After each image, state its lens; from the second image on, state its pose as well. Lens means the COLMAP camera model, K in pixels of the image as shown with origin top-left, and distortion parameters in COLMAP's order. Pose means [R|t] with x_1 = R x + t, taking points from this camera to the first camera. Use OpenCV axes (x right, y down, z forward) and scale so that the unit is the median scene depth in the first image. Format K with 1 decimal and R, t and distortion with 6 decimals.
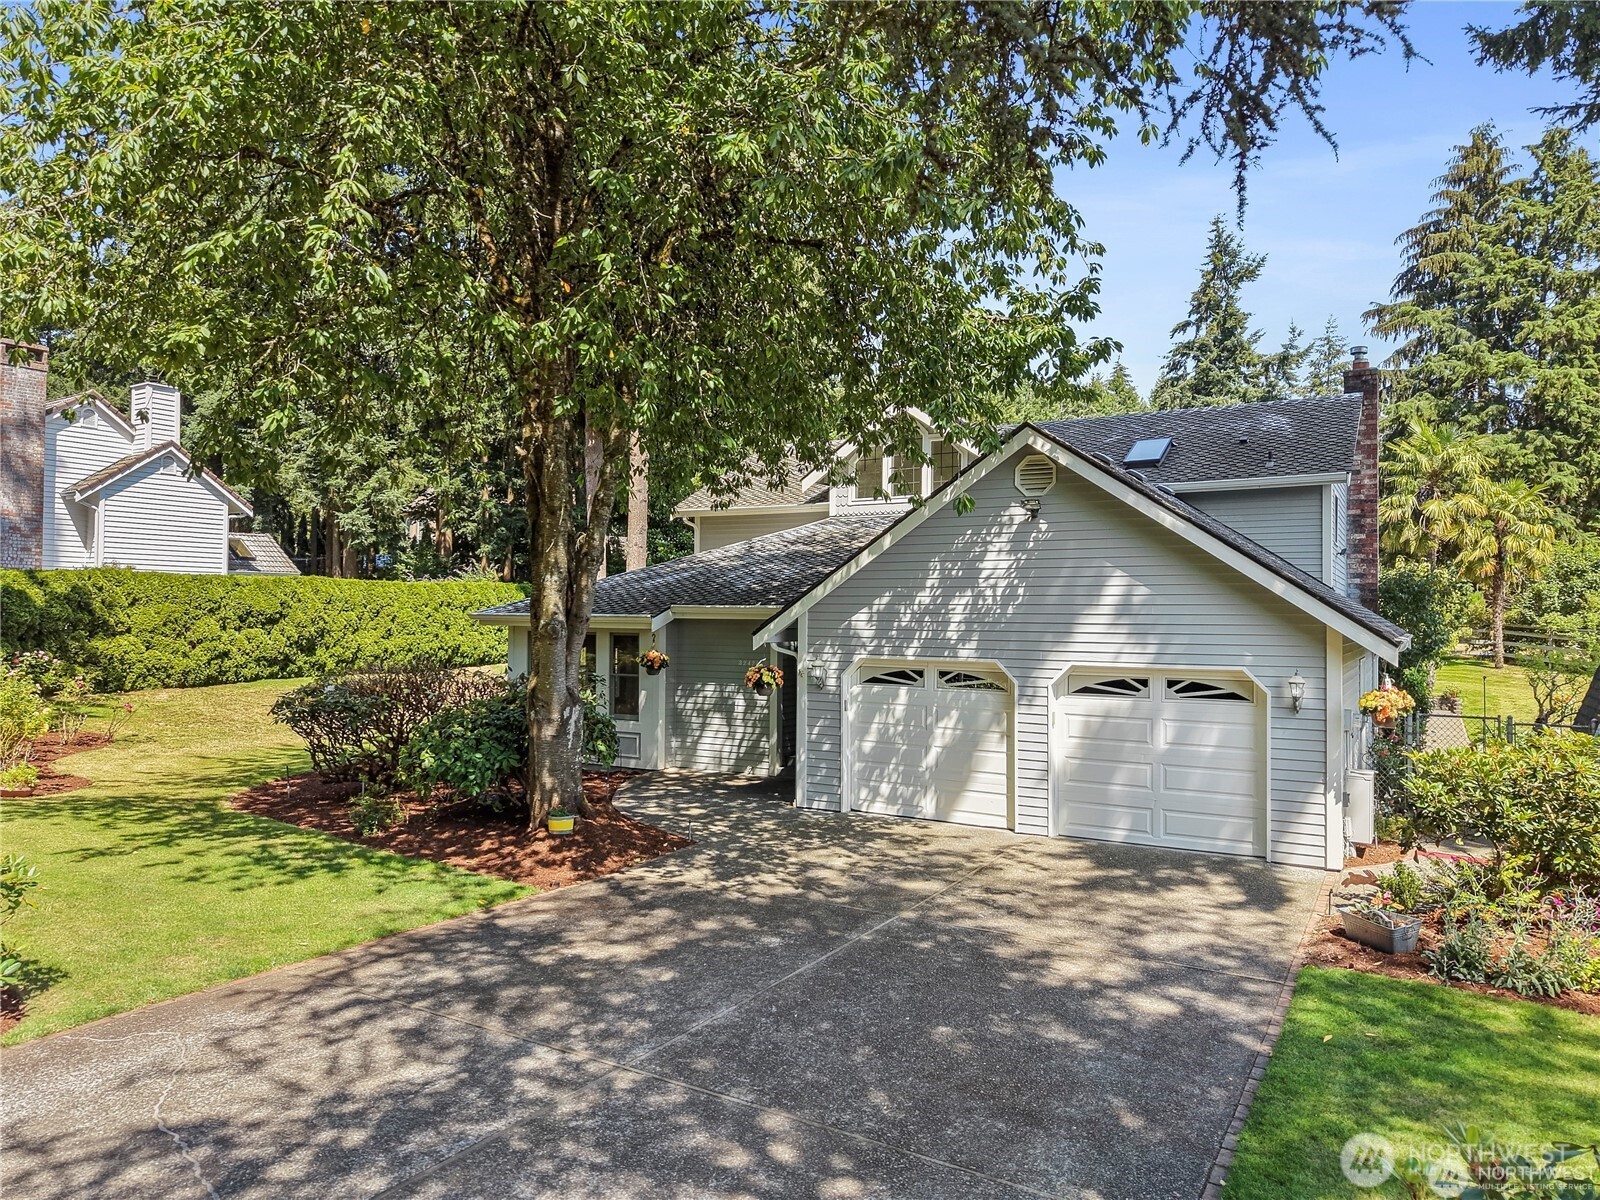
lens RADIAL K [[1130.1, 0, 713.9], [0, 1130.1, 601.4], [0, 0, 1]] dist [0.006232, -0.007218]
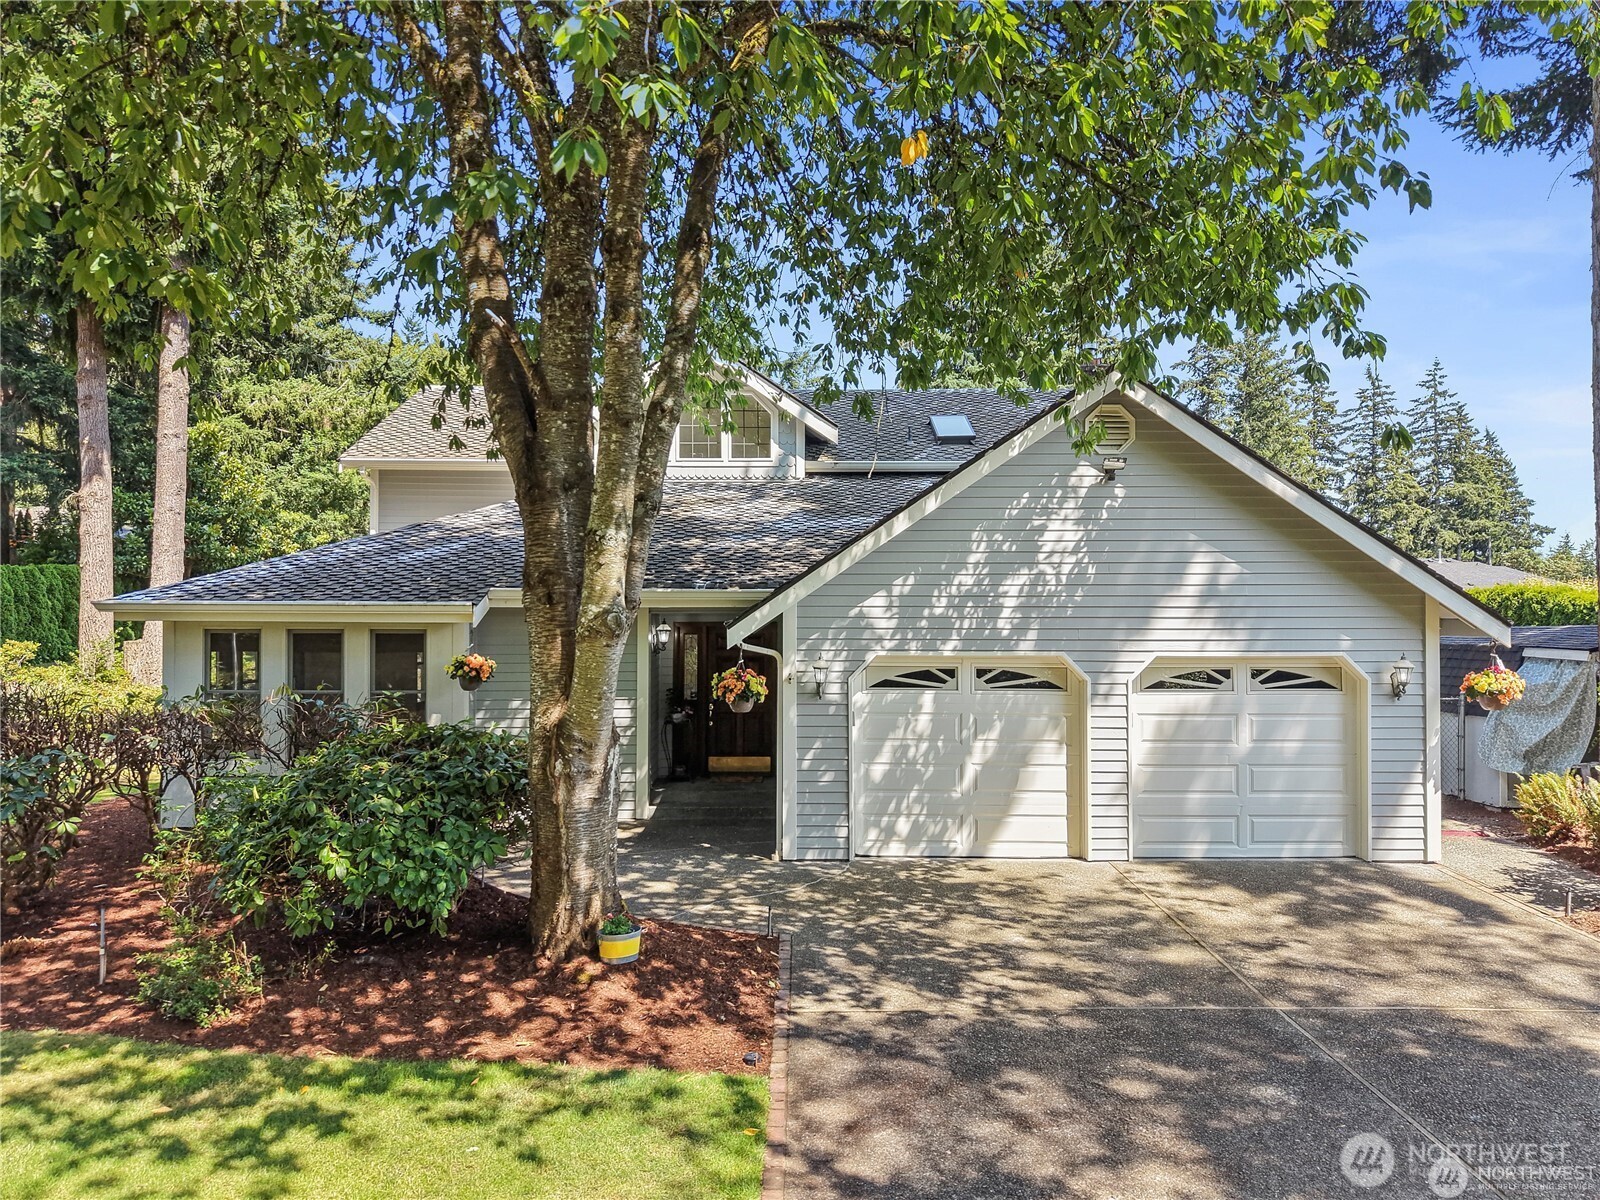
lens RADIAL K [[1130.1, 0, 713.9], [0, 1130.1, 601.4], [0, 0, 1]] dist [0.006232, -0.007218]
pose [[0.840114, -0.002886, 0.542403, -0.414323], [0.001723, 0.999995, 0.002652, 0.012332], [-0.542408, -0.001293, 0.840114, 0.461898]]
